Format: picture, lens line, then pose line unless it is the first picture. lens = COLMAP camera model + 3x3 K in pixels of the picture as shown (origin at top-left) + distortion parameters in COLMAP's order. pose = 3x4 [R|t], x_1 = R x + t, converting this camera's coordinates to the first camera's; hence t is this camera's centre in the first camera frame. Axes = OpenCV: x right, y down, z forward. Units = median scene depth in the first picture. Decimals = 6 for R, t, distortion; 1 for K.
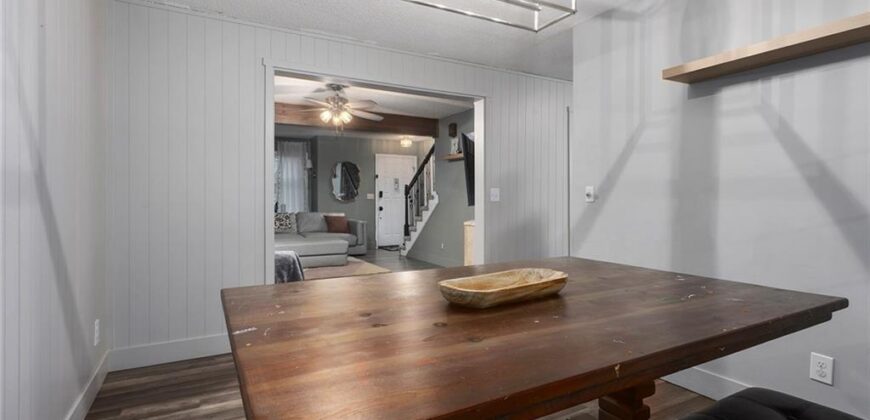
lens RADIAL K [[418.5, 0, 433.3], [0, 418.5, 205.9], [0, 0, 1]] dist [0.005368, 0.001970]
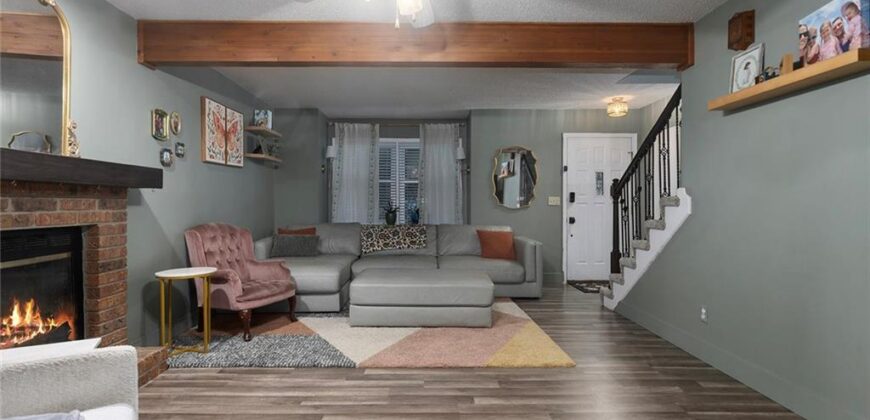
lens RADIAL K [[418.5, 0, 429.3], [0, 418.5, 209.4], [0, 0, 1]] dist [0.005368, 0.001970]
pose [[0.879780, 0.006602, -0.475336, -0.018165], [-0.009518, 0.999948, -0.003727, -0.006255], [0.475286, 0.007803, 0.879797, 0.404916]]
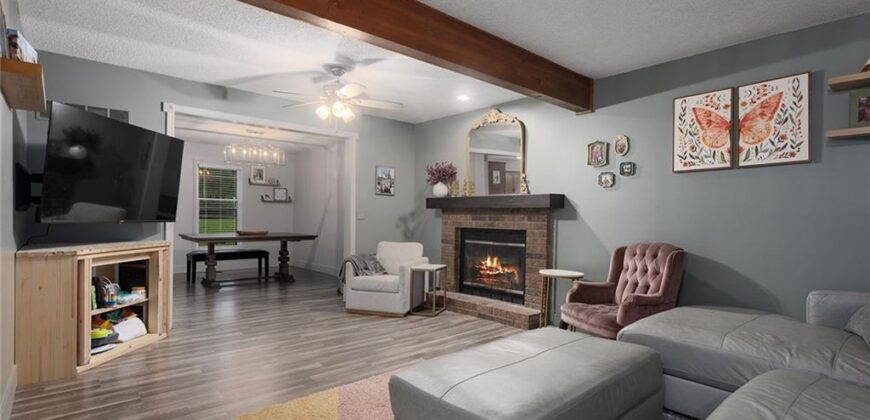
lens RADIAL K [[418.5, 0, 431.1], [0, 418.5, 206.5], [0, 0, 1]] dist [0.005368, 0.001970]
pose [[-0.978850, -0.017597, -0.203821, -0.149180], [-0.020546, 0.999712, 0.012363, -0.025828], [0.203545, 0.016289, -0.978930, 1.084212]]
